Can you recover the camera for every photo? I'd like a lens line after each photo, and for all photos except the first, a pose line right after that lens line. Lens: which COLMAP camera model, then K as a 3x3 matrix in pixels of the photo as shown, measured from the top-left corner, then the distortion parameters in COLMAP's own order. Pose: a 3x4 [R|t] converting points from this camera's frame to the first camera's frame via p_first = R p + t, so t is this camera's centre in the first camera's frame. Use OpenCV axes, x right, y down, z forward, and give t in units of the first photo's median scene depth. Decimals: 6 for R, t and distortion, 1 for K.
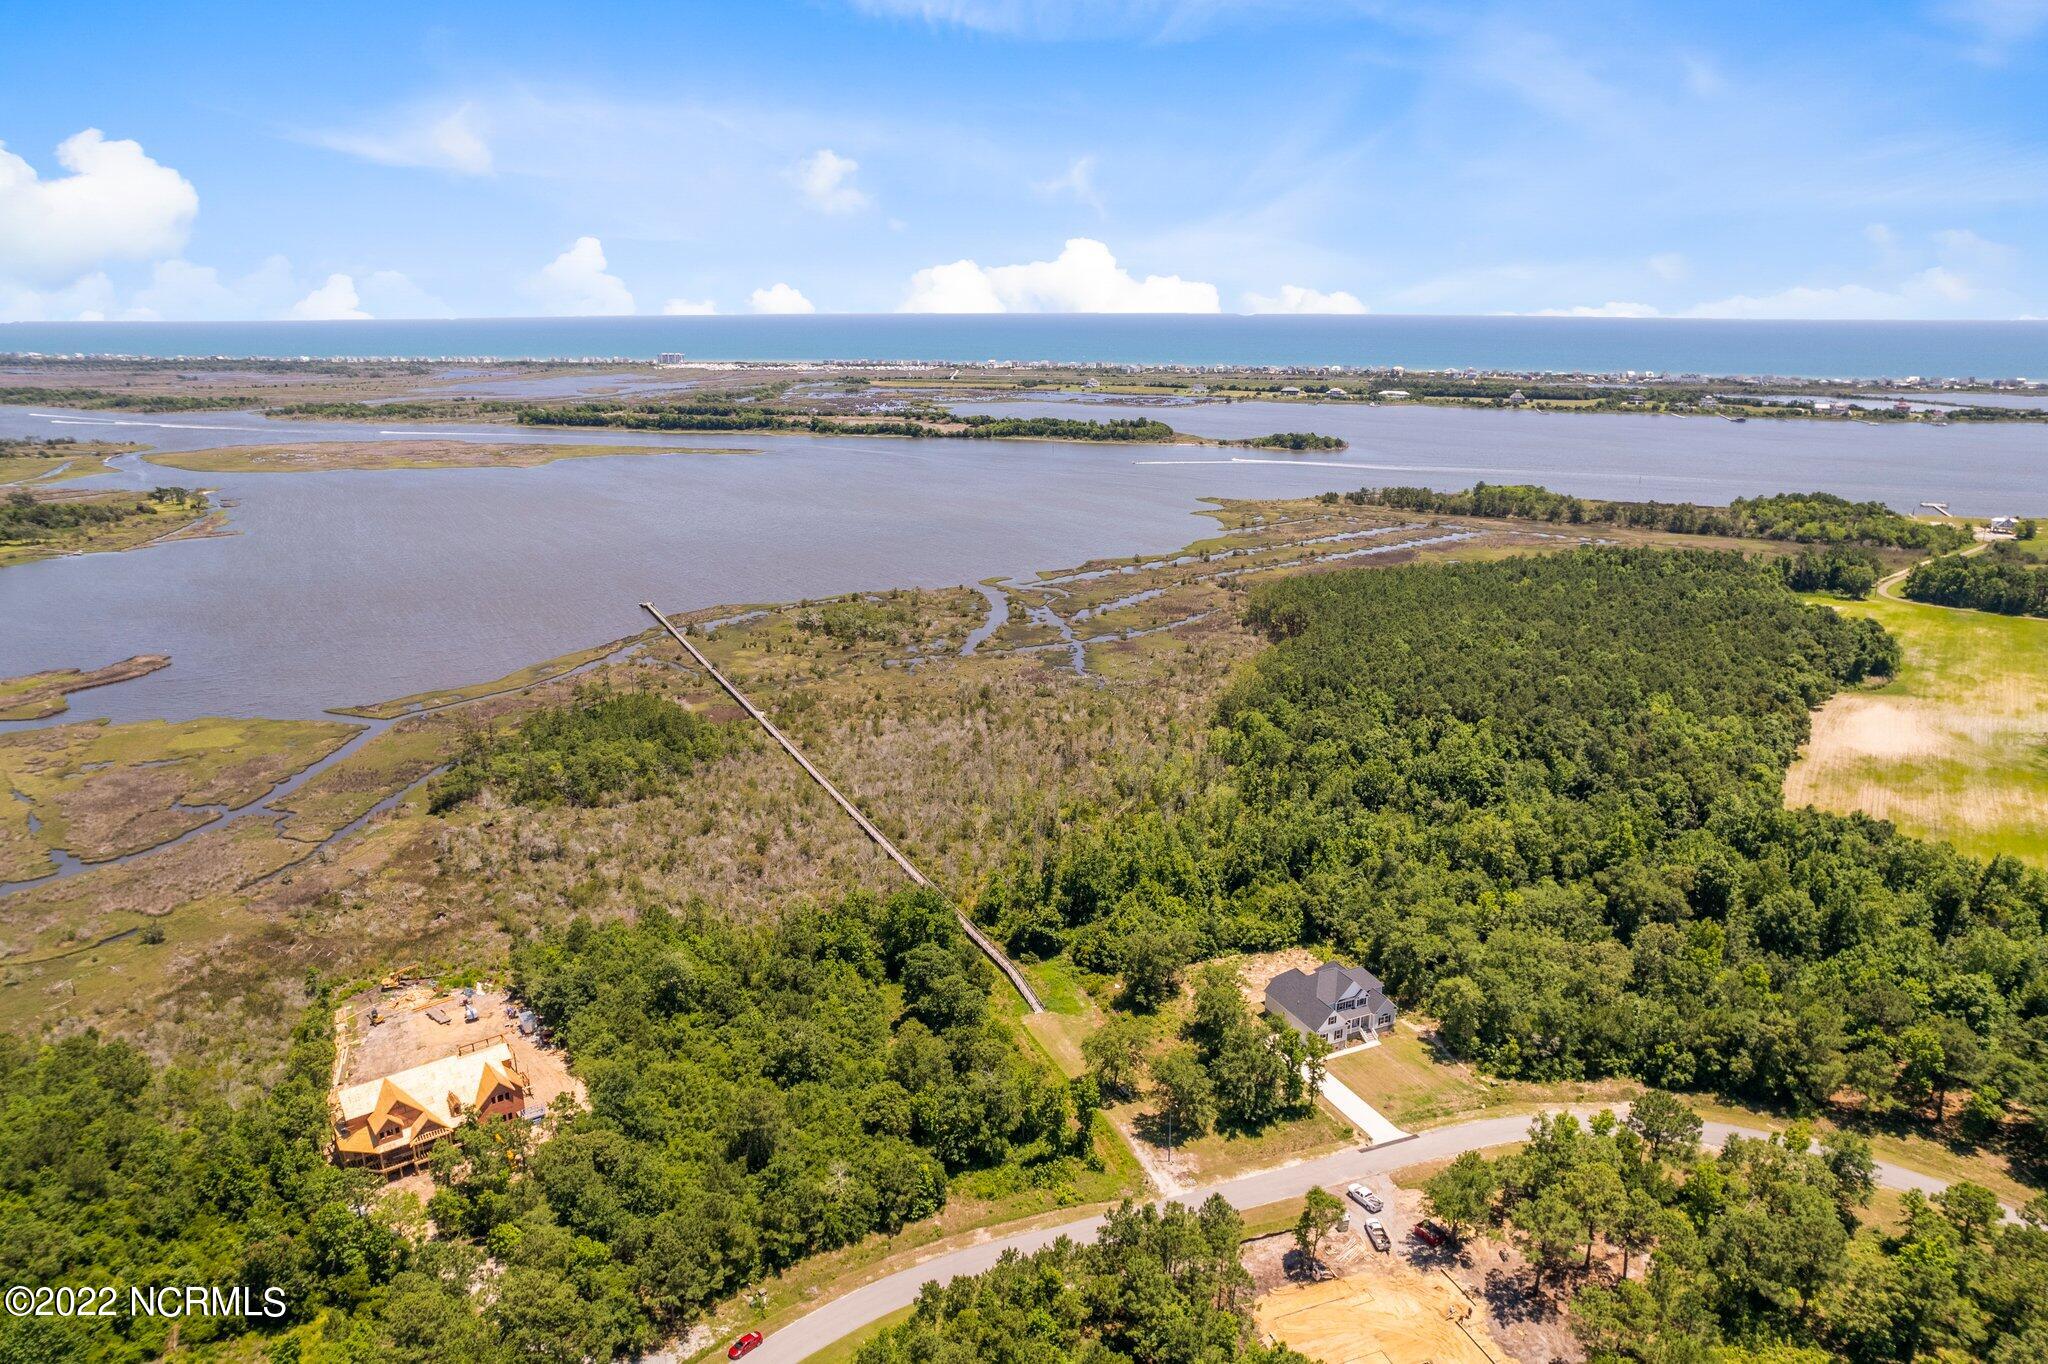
lens RADIAL K [[1332.7, 0, 1030.3], [0, 1332.7, 685.2], [0, 0, 1]] dist [-0.077944, 0.067390]
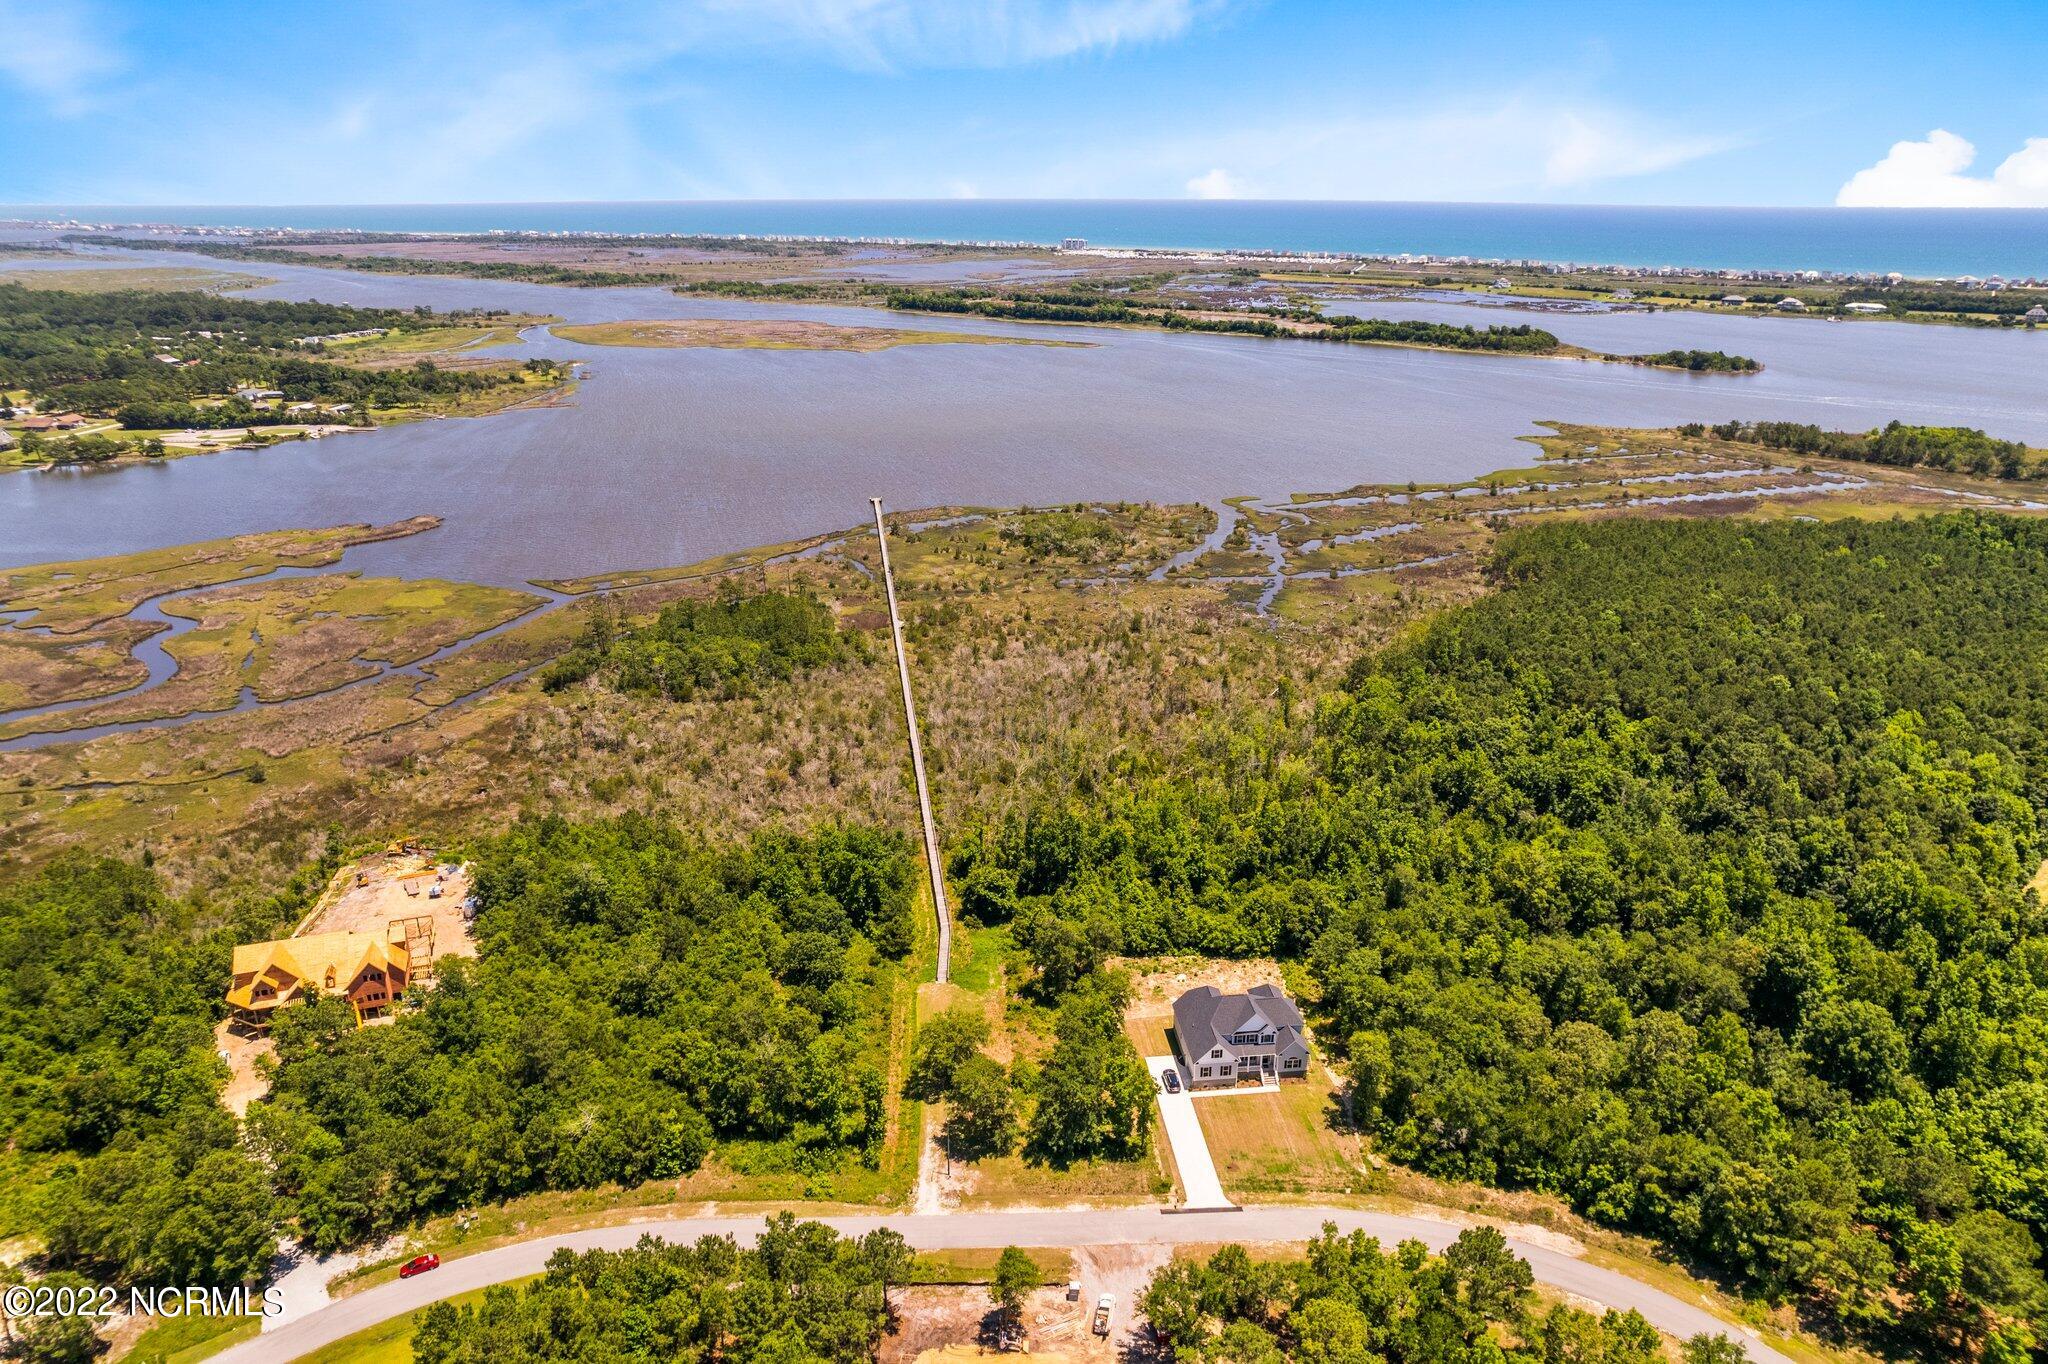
lens RADIAL K [[1365.5, 0, 1024.0], [0, 1365.5, 682.0], [0, 0, 1]] dist [-0.074133, 0.060840]
pose [[0.948892, 0.109319, -0.296062, 0.129411], [-0.088521, 0.992626, 0.082808, -0.018870], [0.302931, -0.052368, 0.951573, 0.048942]]
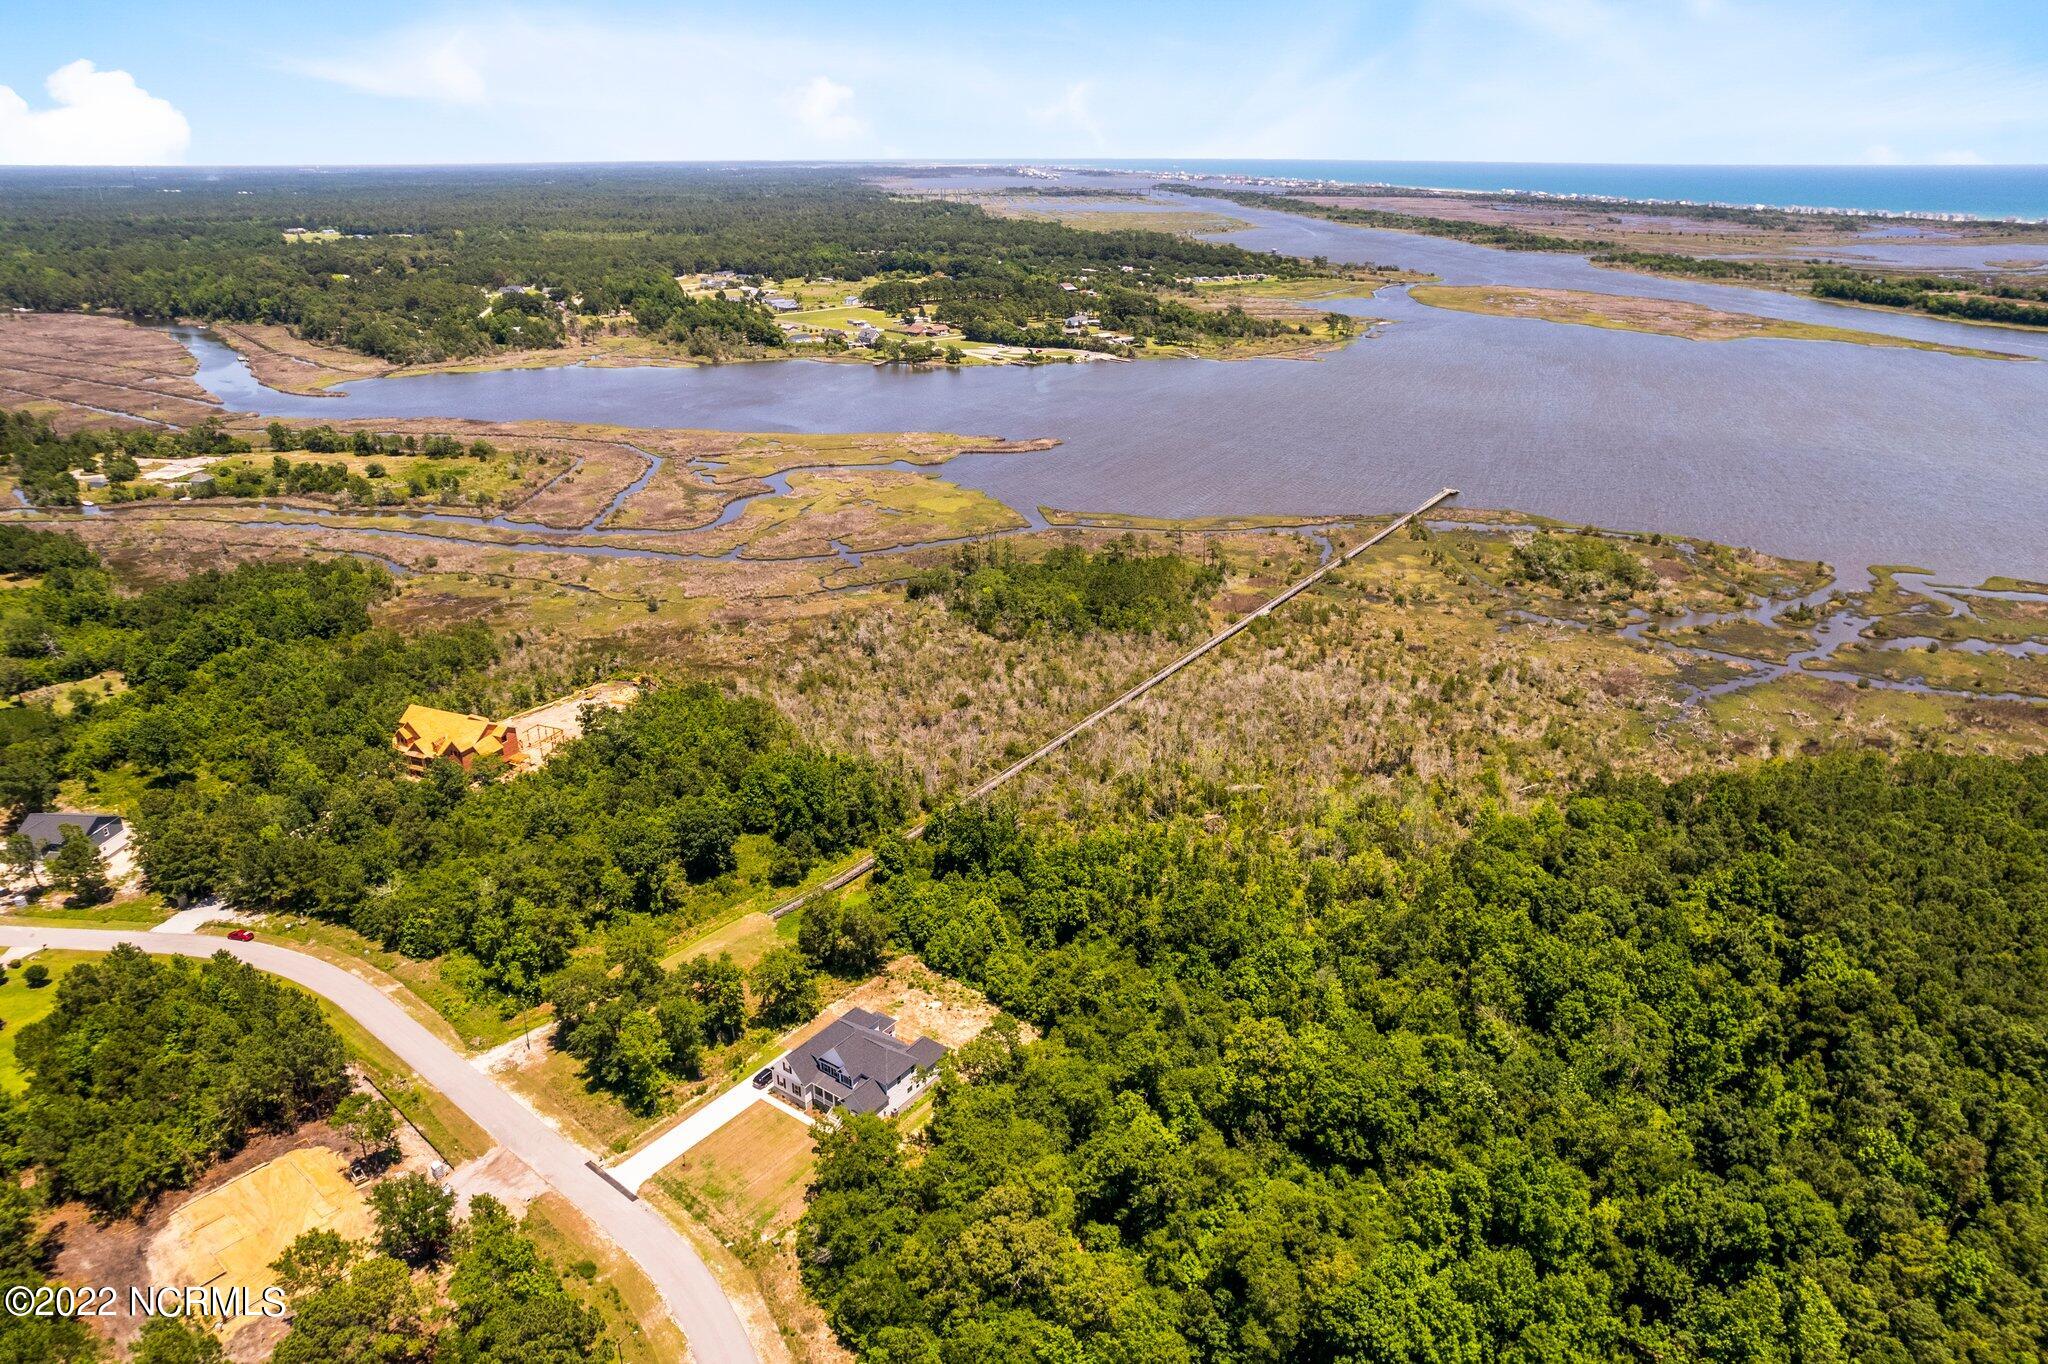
lens RADIAL K [[1348.7, 0, 1008.7], [0, 1348.7, 656.0], [0, 0, 1]] dist [-0.079040, 0.069519]
pose [[0.492729, 0.308697, -0.813587, 0.336706], [-0.238957, 0.947019, 0.214605, -0.076023], [0.836730, 0.088670, 0.540389, 0.240994]]
